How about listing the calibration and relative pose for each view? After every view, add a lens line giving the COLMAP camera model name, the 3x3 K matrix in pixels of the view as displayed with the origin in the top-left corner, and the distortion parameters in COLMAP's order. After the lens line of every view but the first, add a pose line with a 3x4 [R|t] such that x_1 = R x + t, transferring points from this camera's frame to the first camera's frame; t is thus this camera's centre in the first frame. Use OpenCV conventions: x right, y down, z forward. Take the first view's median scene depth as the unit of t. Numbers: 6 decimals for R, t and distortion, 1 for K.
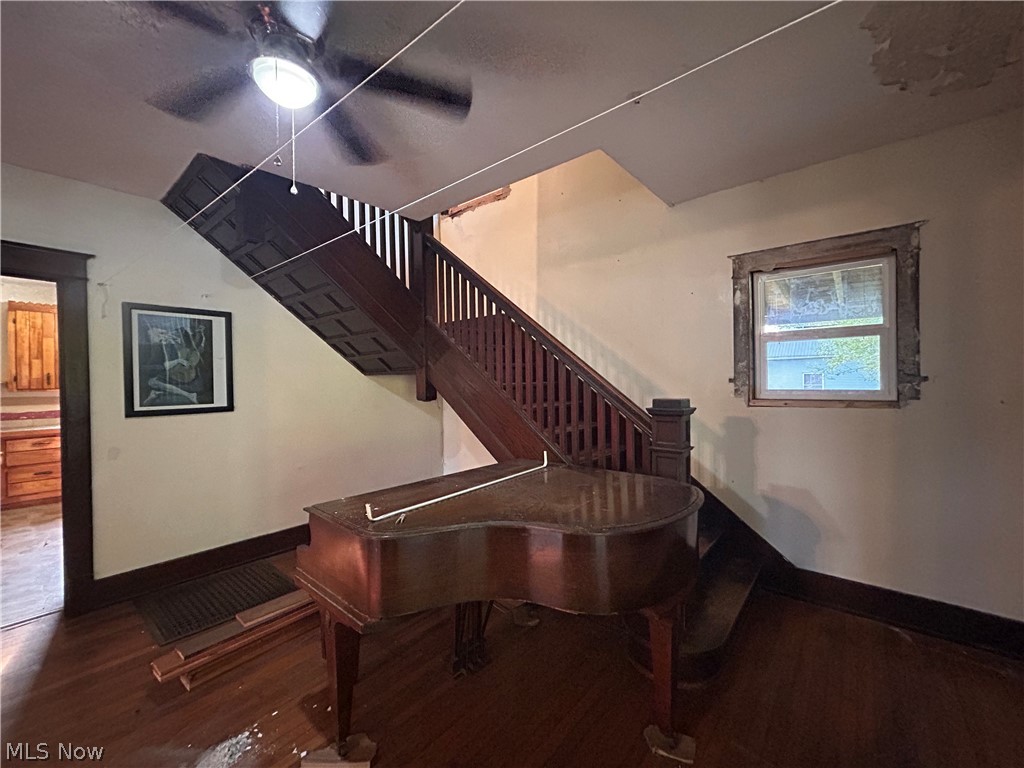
lens RADIAL K [[412.0, 0, 514.6], [0, 412.0, 381.6], [0, 0, 1]] dist [0.000234, -0.000046]
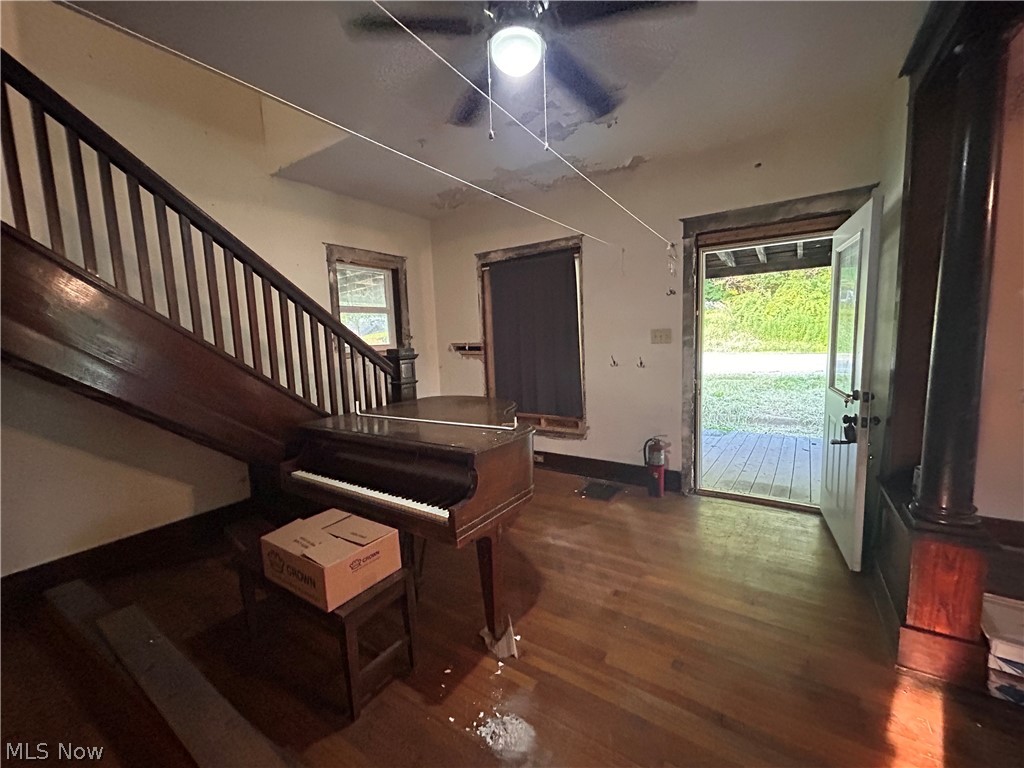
lens RADIAL K [[412.0, 0, 514.6], [0, 412.0, 381.6], [0, 0, 1]] dist [0.000234, -0.000046]
pose [[-0.114183, -0.093986, 0.989004, -0.966699], [0.047103, 0.993883, 0.099888, 0.027428], [-0.992342, 0.057990, -0.109058, 0.656372]]
